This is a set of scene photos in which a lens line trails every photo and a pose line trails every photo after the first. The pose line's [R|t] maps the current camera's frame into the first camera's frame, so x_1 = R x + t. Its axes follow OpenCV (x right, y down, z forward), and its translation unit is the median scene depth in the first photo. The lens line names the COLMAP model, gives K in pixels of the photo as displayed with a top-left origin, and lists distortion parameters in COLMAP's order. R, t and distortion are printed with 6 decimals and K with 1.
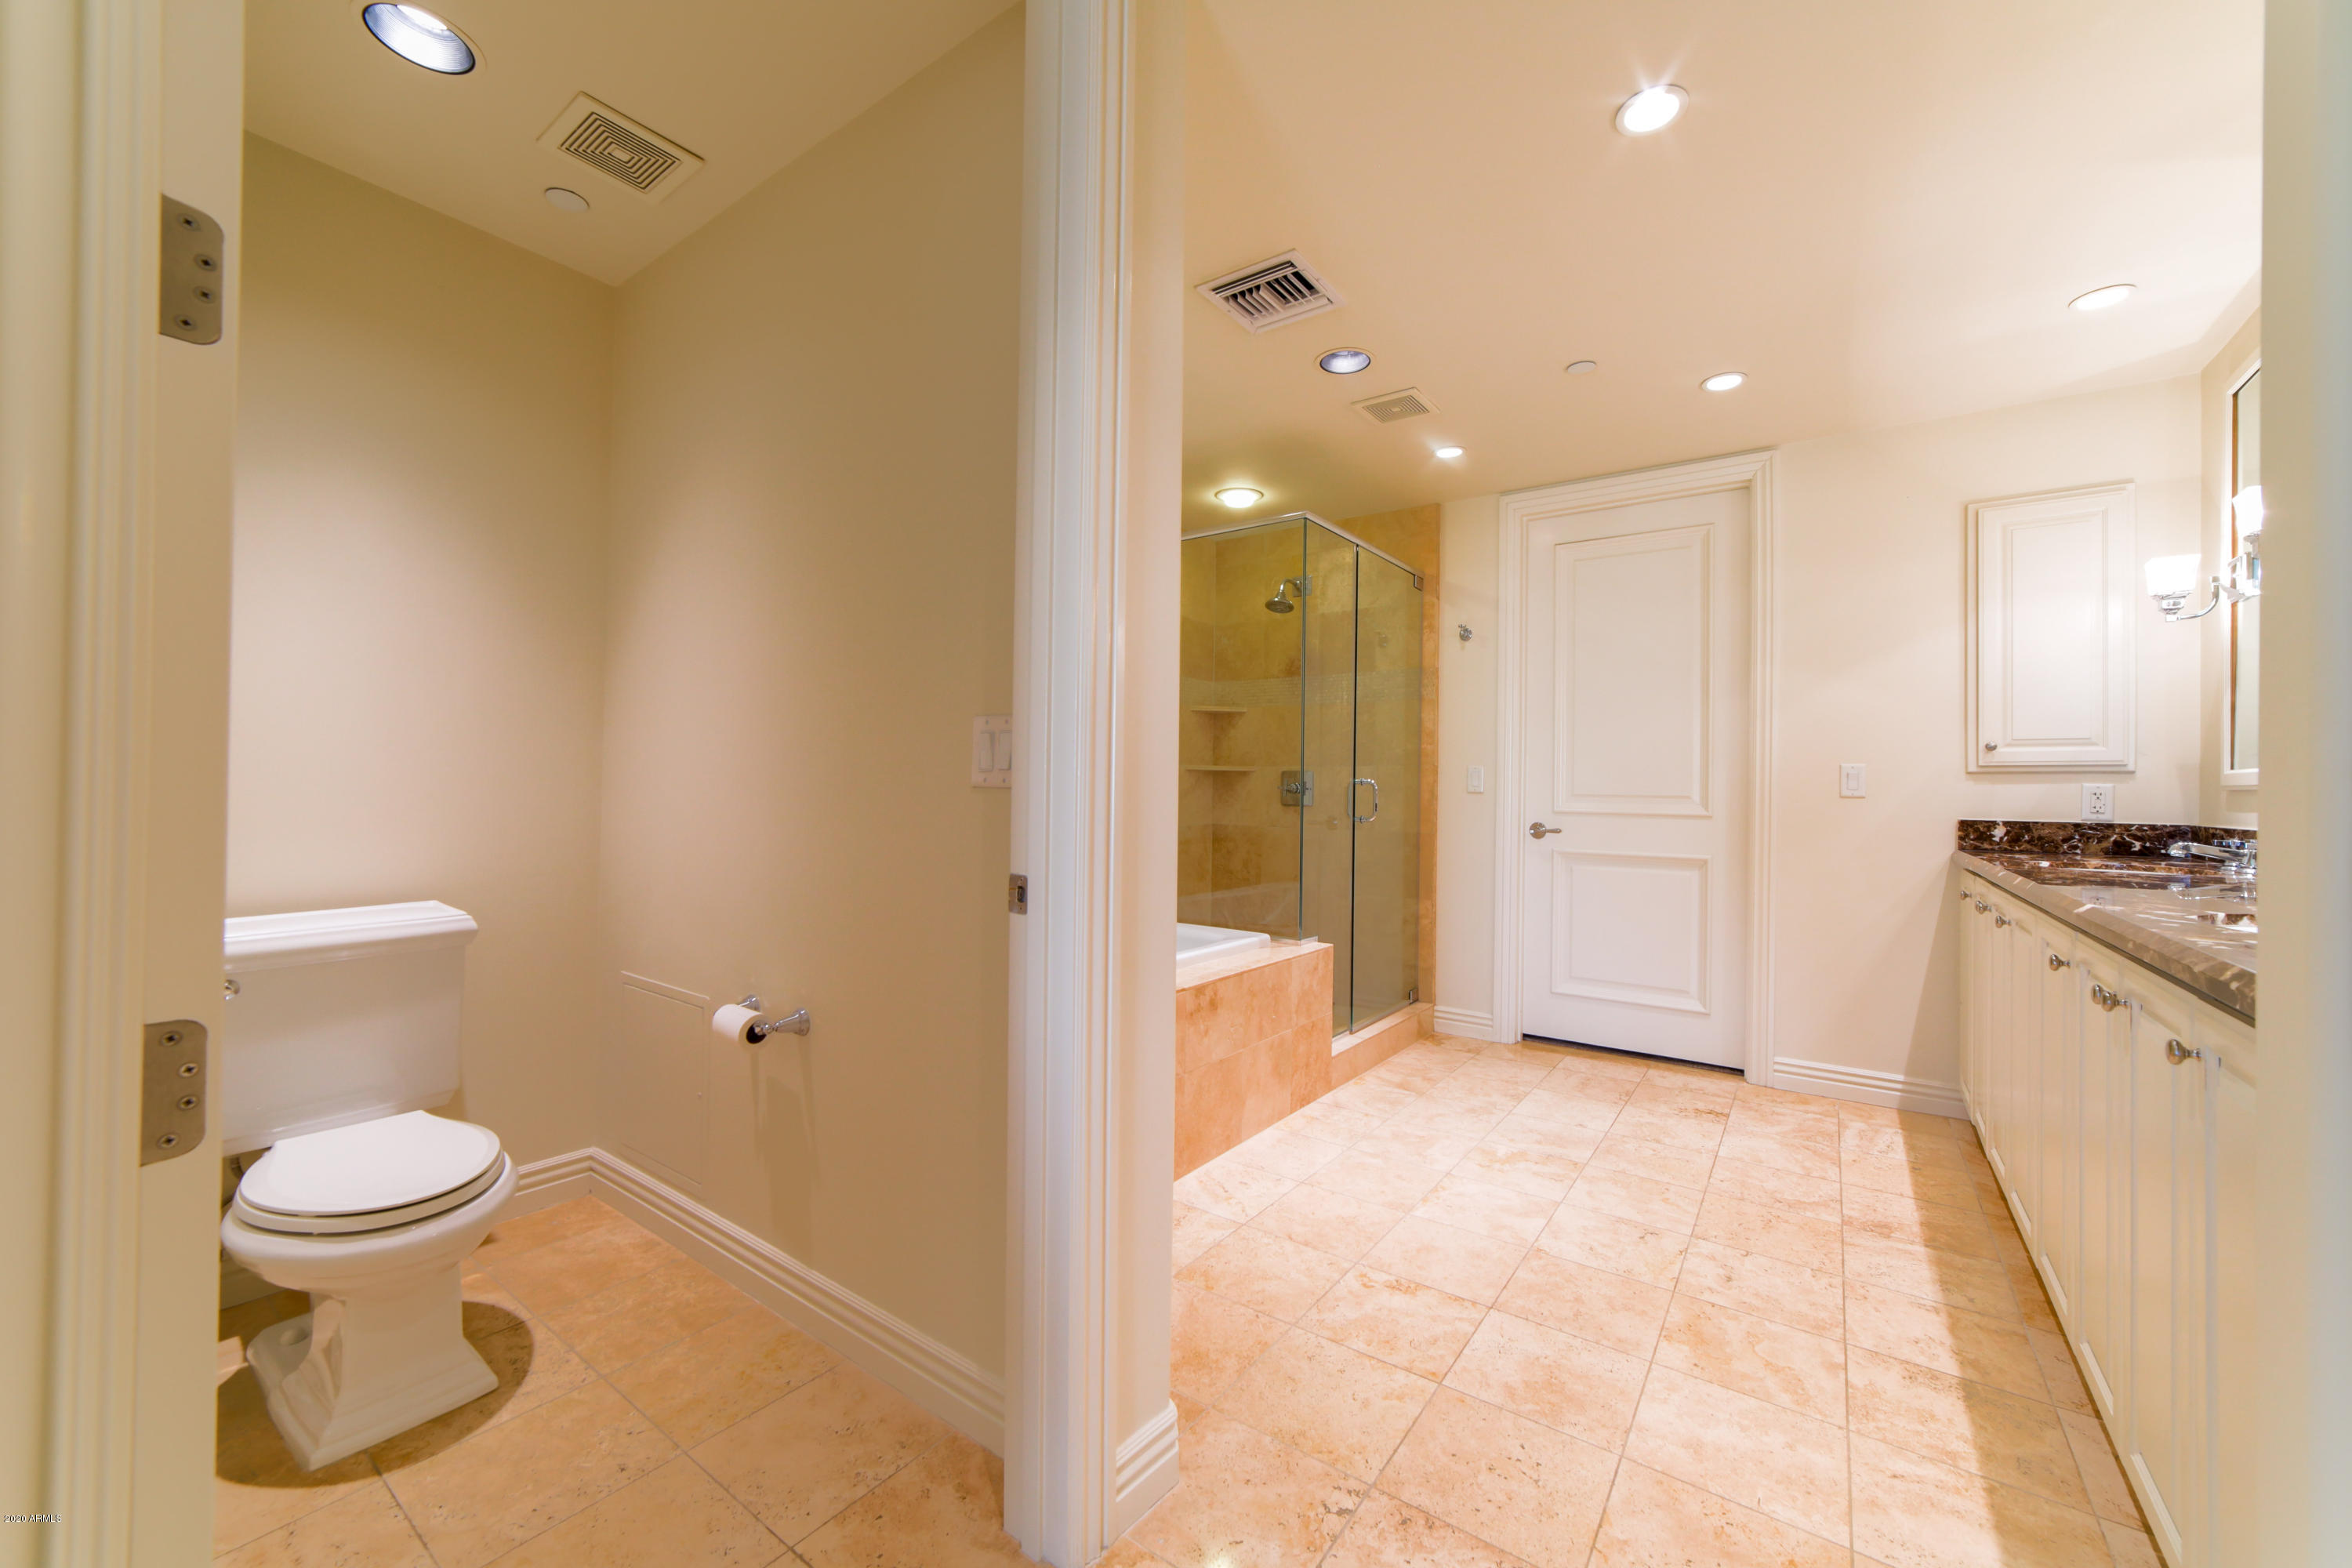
lens RADIAL K [[907.0, 0, 1176.6], [0, 907.0, 778.2], [0, 0, 1]] dist [-0.024400, 0.007245]
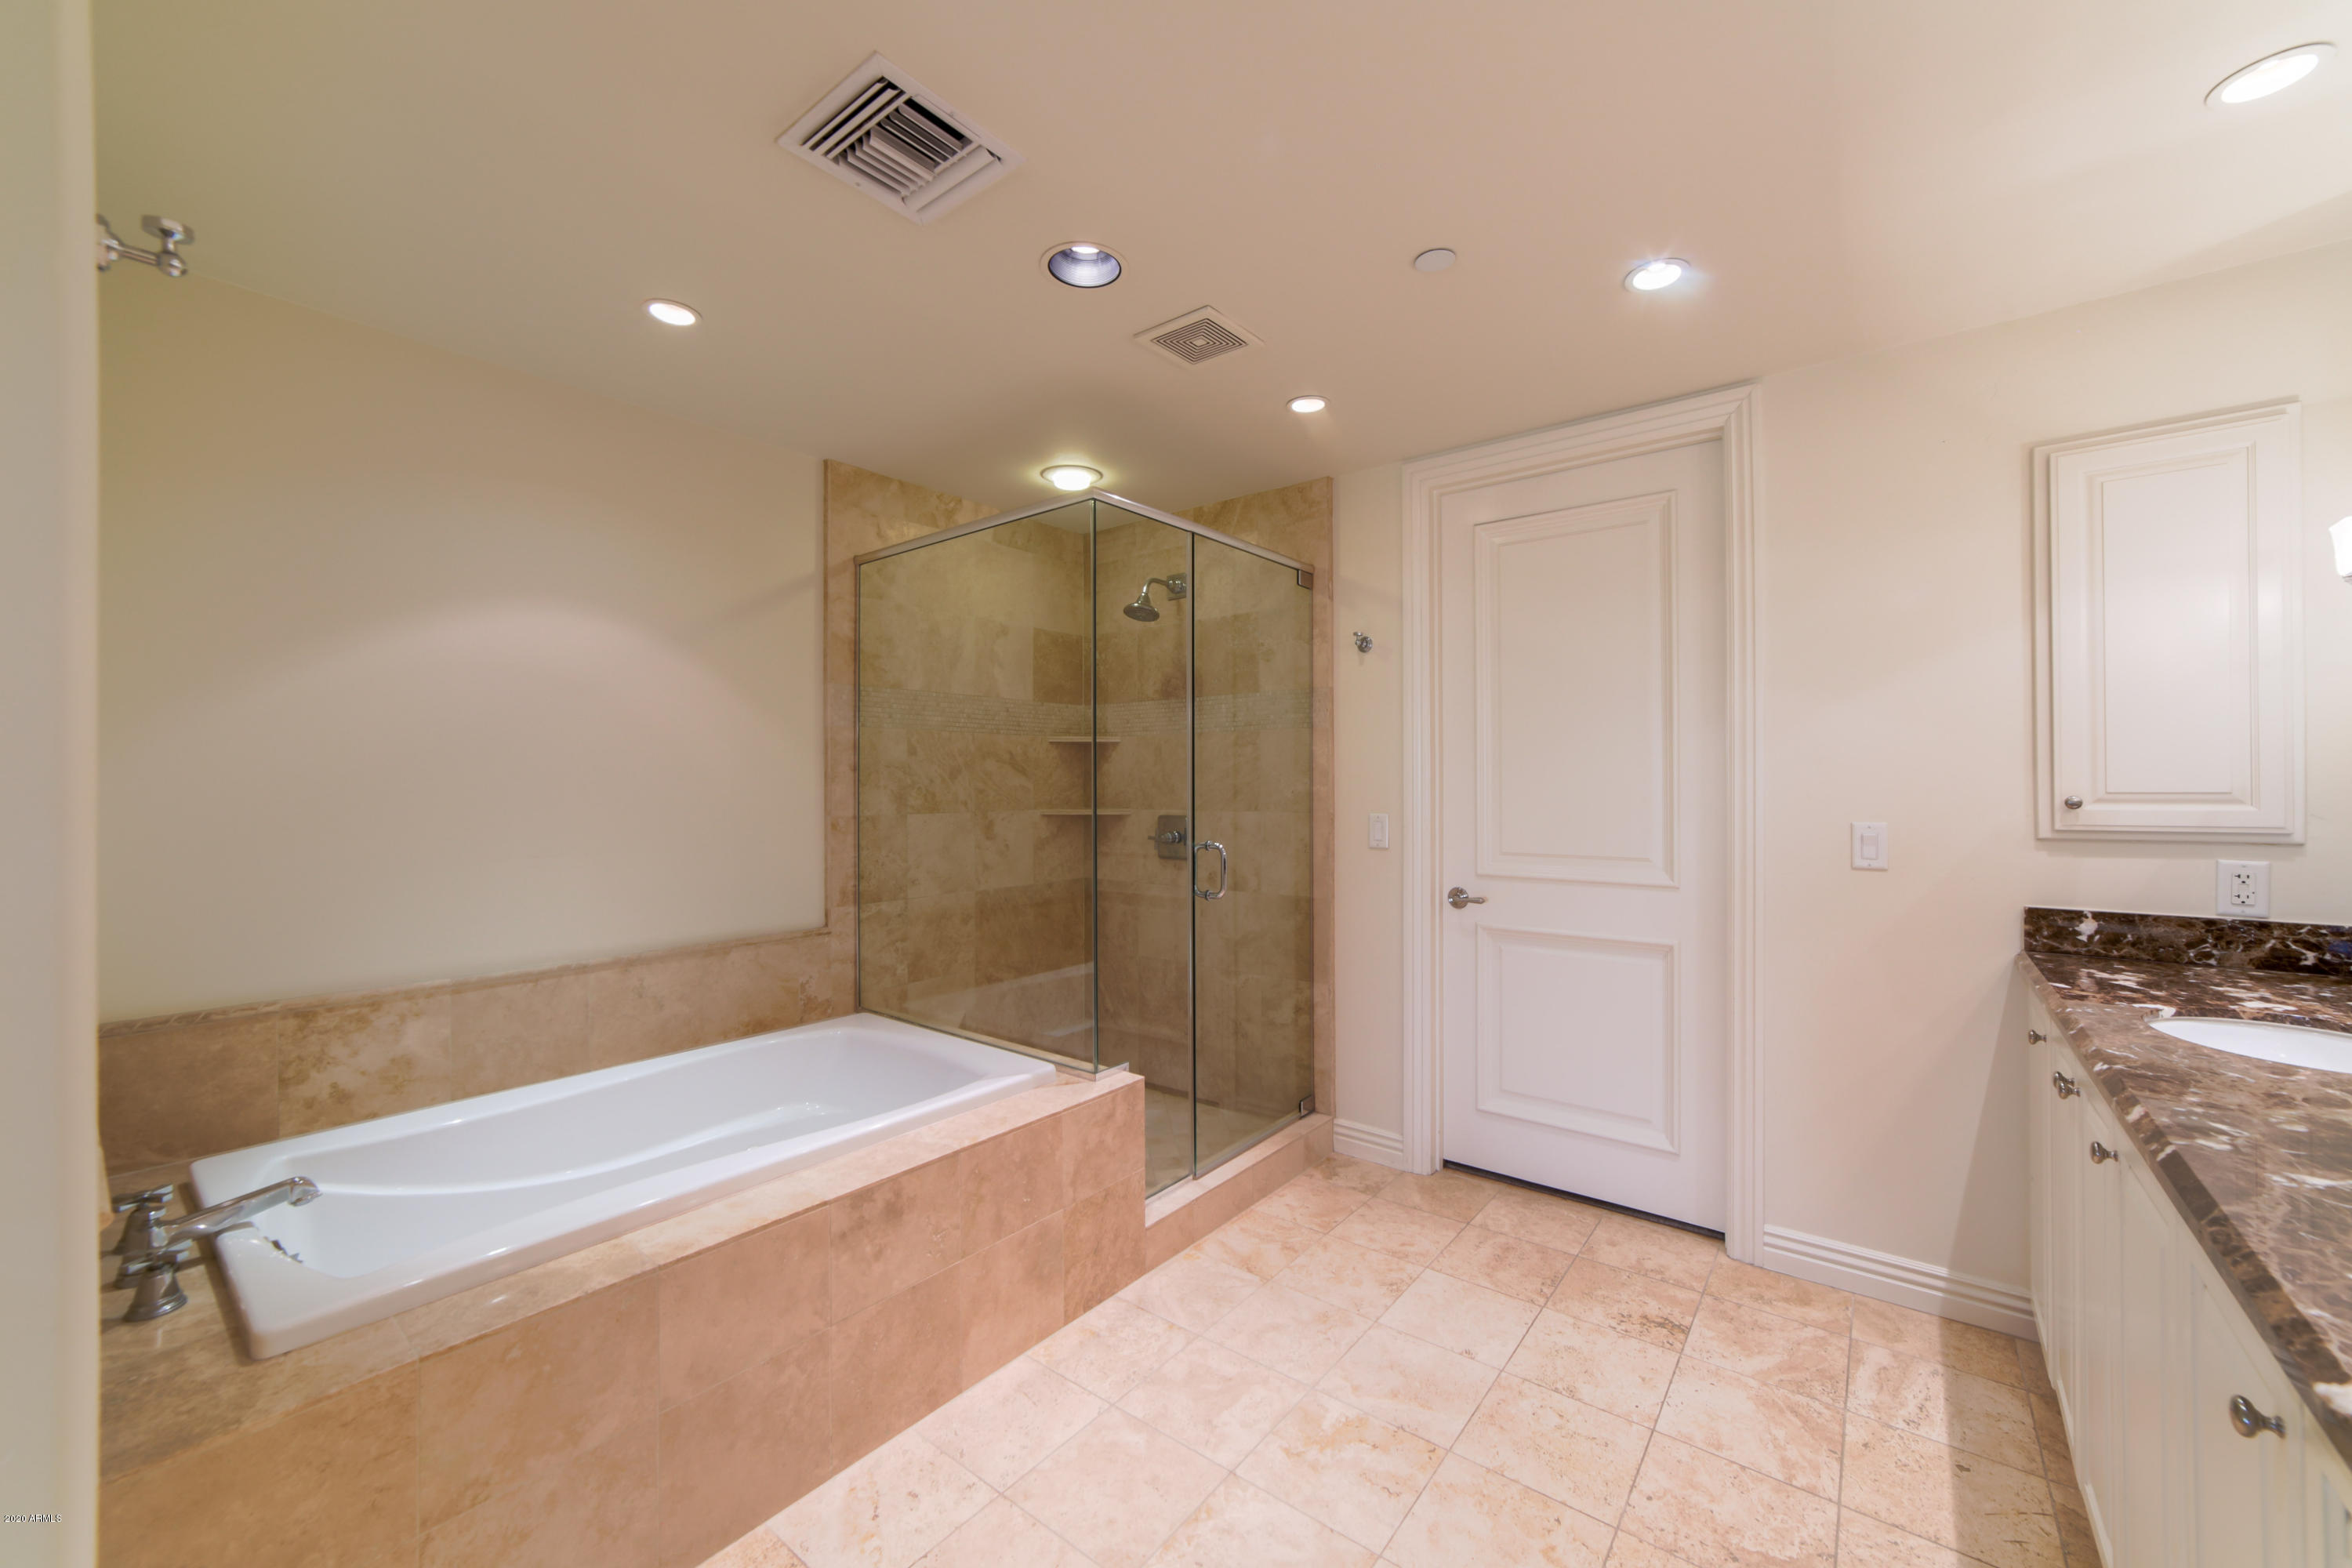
lens RADIAL K [[907.0, 0, 1176.6], [0, 907.0, 778.2], [0, 0, 1]] dist [-0.024400, 0.007245]
pose [[0.999001, -0.017248, -0.041216, 0.255661], [0.017462, 0.999836, 0.004841, -0.068625], [0.041126, -0.005556, 0.999139, 0.291209]]
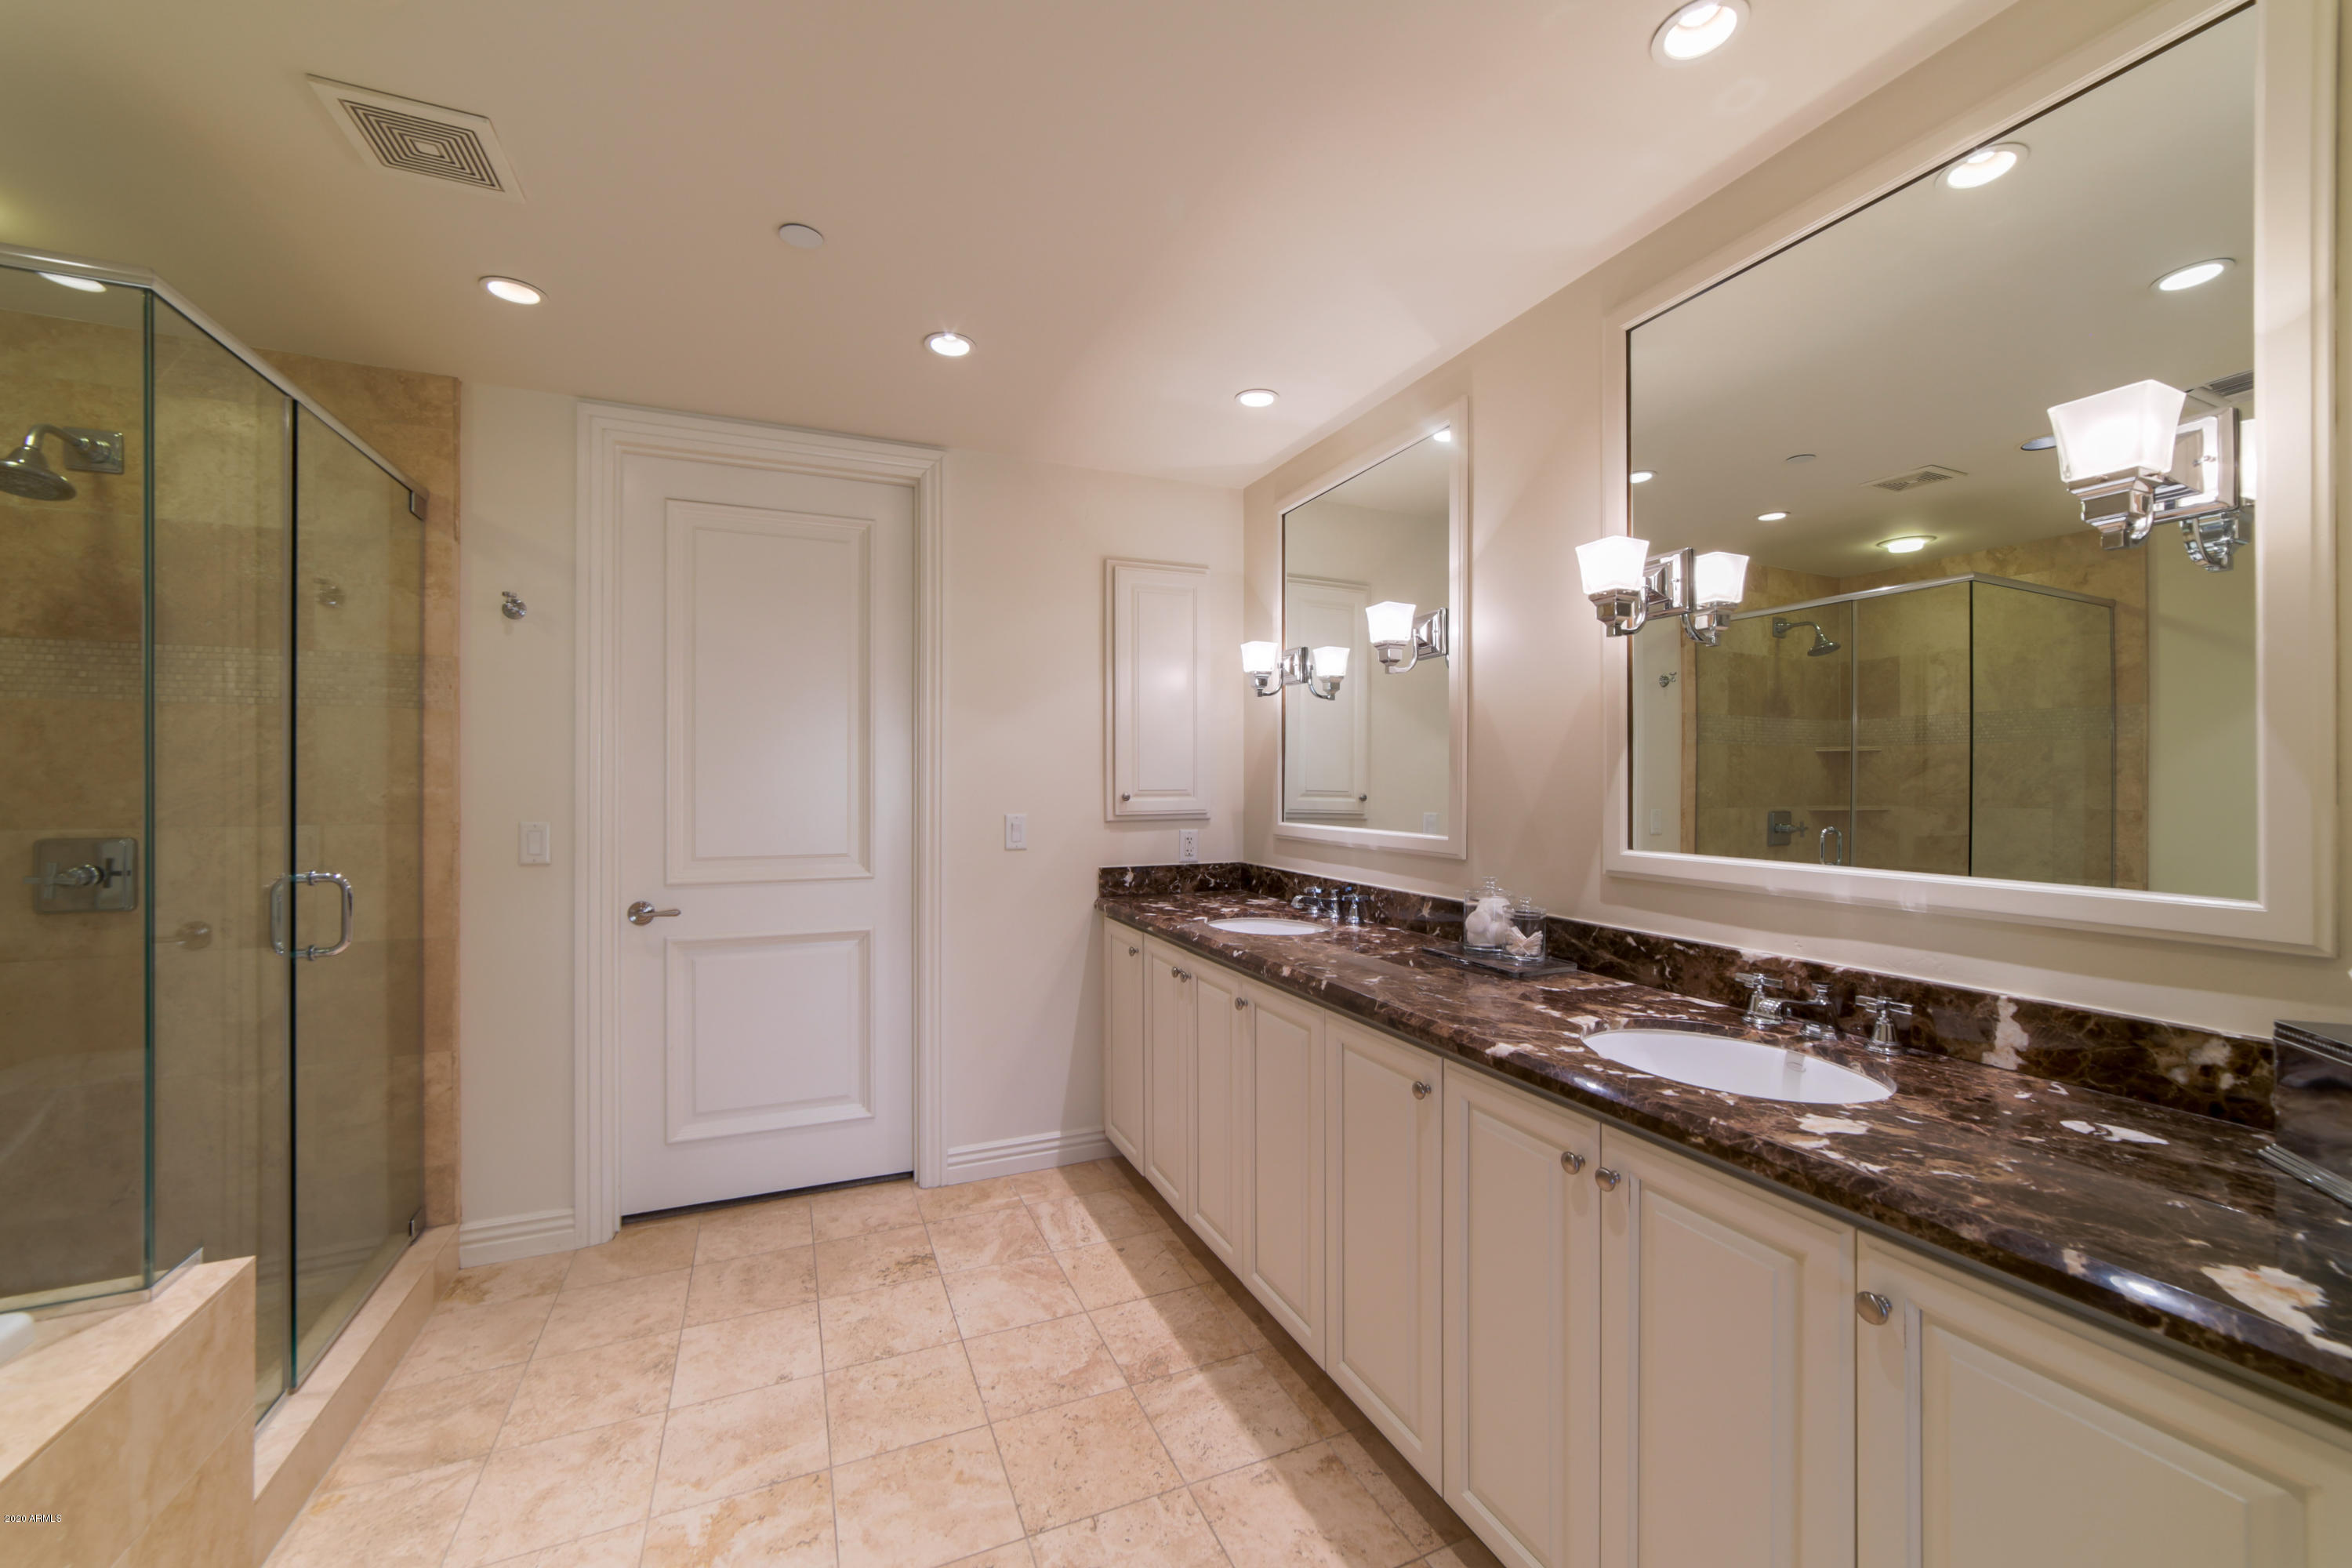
lens RADIAL K [[918.4, 0, 1174.2], [0, 918.4, 780.1], [0, 0, 1]] dist [-0.015558, 0.007776]
pose [[0.509738, -0.013518, 0.860224, 0.017098], [-0.001823, 0.999857, 0.016792, -0.072719], [-0.860328, -0.010128, 0.509640, 0.399930]]
